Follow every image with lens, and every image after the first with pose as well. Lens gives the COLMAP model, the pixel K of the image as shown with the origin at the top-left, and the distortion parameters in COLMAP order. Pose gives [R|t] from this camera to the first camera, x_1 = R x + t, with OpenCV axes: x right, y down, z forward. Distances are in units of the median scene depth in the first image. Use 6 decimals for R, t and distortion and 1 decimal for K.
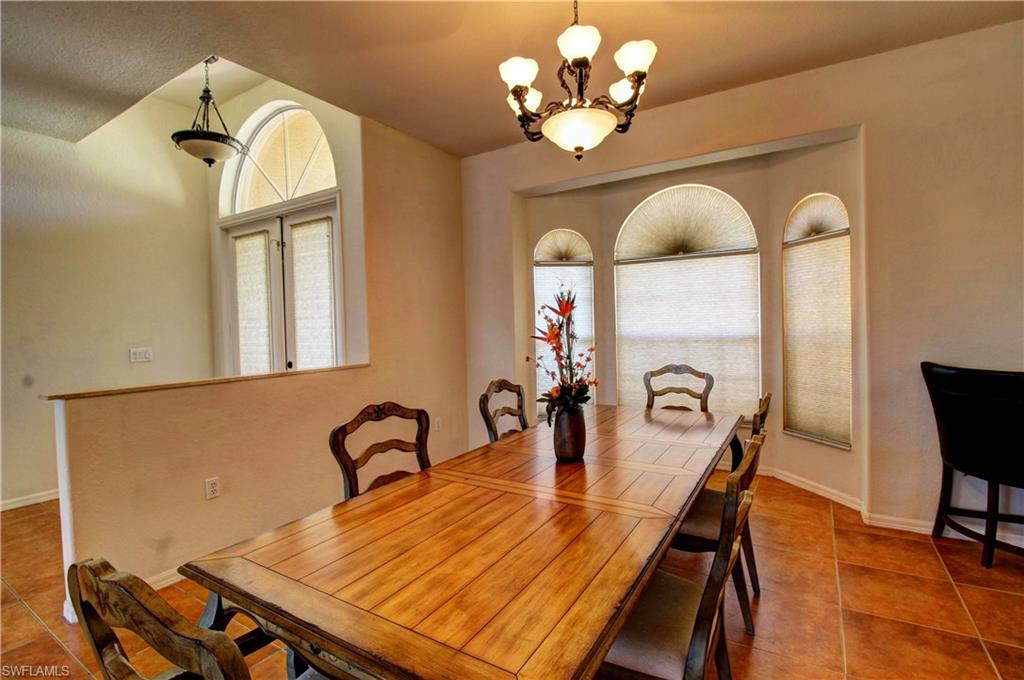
lens RADIAL K [[475.7, 0, 508.5], [0, 475.7, 341.9], [0, 0, 1]] dist [-0.004955, -0.004827]
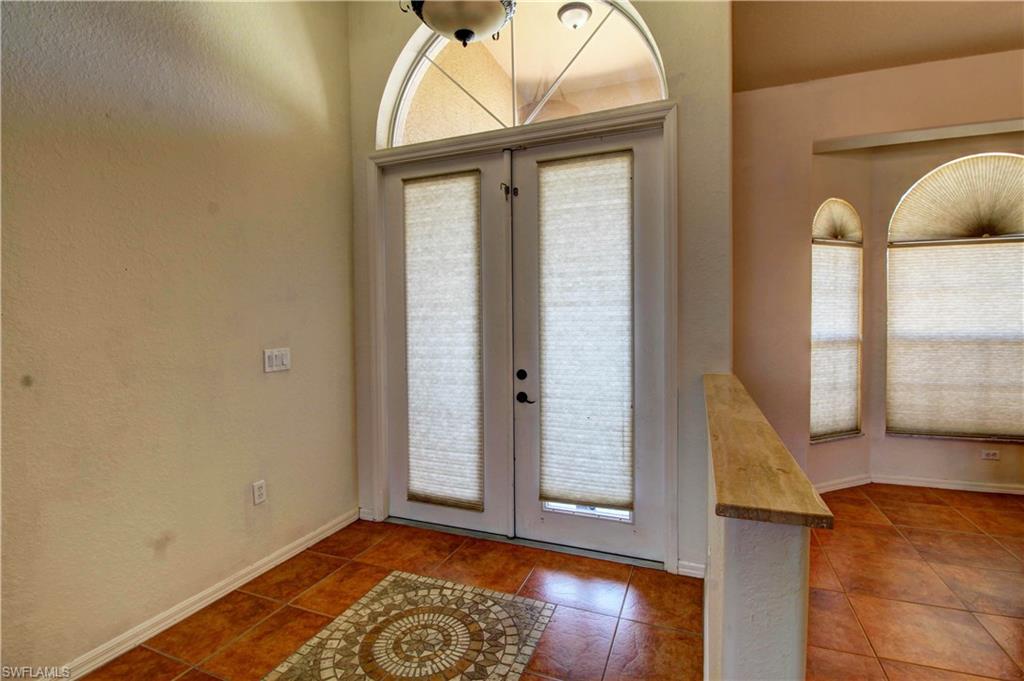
lens RADIAL K [[475.7, 0, 514.7], [0, 475.7, 334.7], [0, 0, 1]] dist [-0.004955, -0.004827]
pose [[0.982475, 0.008584, 0.186196, -0.571846], [-0.006009, 0.999878, -0.014388, 0.001964], [-0.186297, 0.013017, 0.982407, 0.342801]]
